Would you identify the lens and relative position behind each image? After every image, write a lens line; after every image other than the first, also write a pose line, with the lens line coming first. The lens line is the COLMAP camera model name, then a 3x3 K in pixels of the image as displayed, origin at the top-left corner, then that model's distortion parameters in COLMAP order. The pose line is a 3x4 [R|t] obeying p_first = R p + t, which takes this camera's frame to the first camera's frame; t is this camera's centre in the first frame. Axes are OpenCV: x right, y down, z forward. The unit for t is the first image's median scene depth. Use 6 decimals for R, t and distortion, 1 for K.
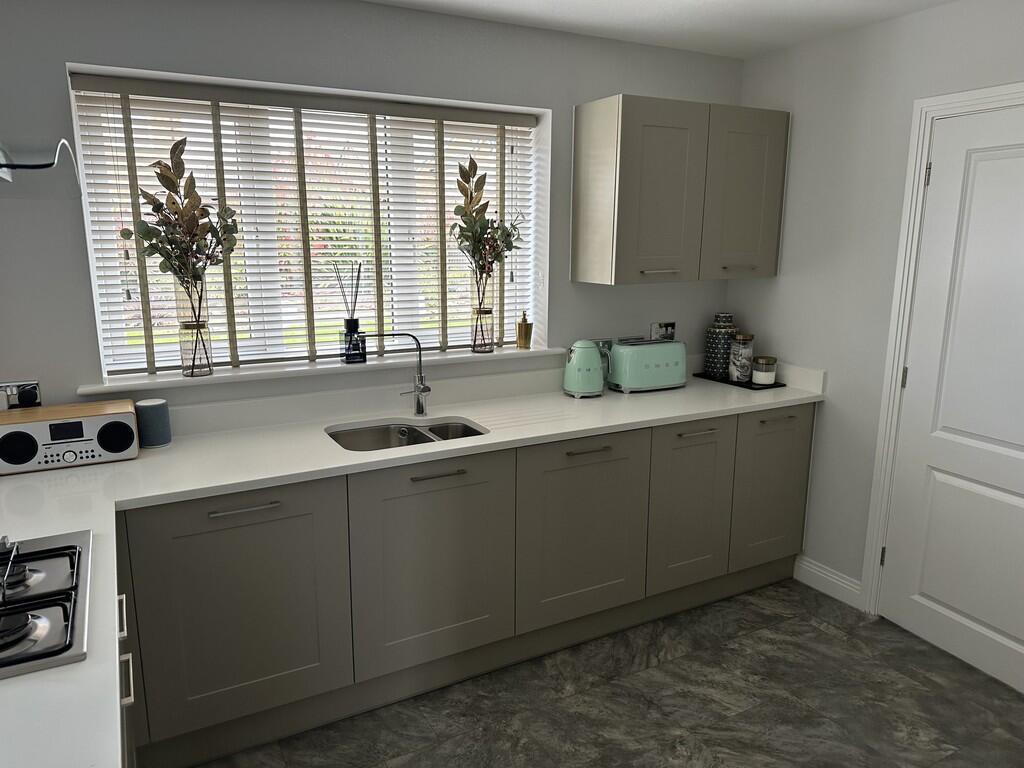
lens RADIAL K [[727.5, 0, 510.1], [0, 727.5, 395.7], [0, 0, 1]] dist [0.086711, -0.134547]
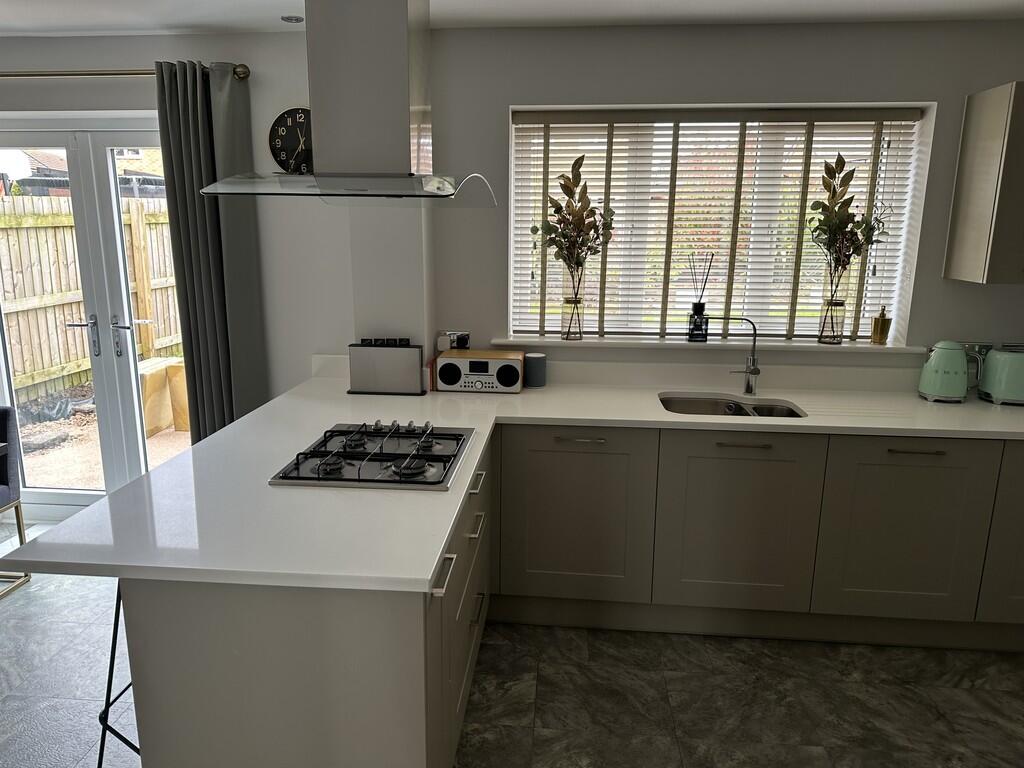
lens RADIAL K [[783.6, 0, 509.7], [0, 783.6, 409.1], [0, 0, 1]] dist [0.191613, -0.333553]
pose [[0.829306, 0.137133, -0.541707, 0.237261], [-0.125863, 0.990349, 0.058020, 0.025548], [0.544436, 0.020064, 0.838563, -0.210188]]
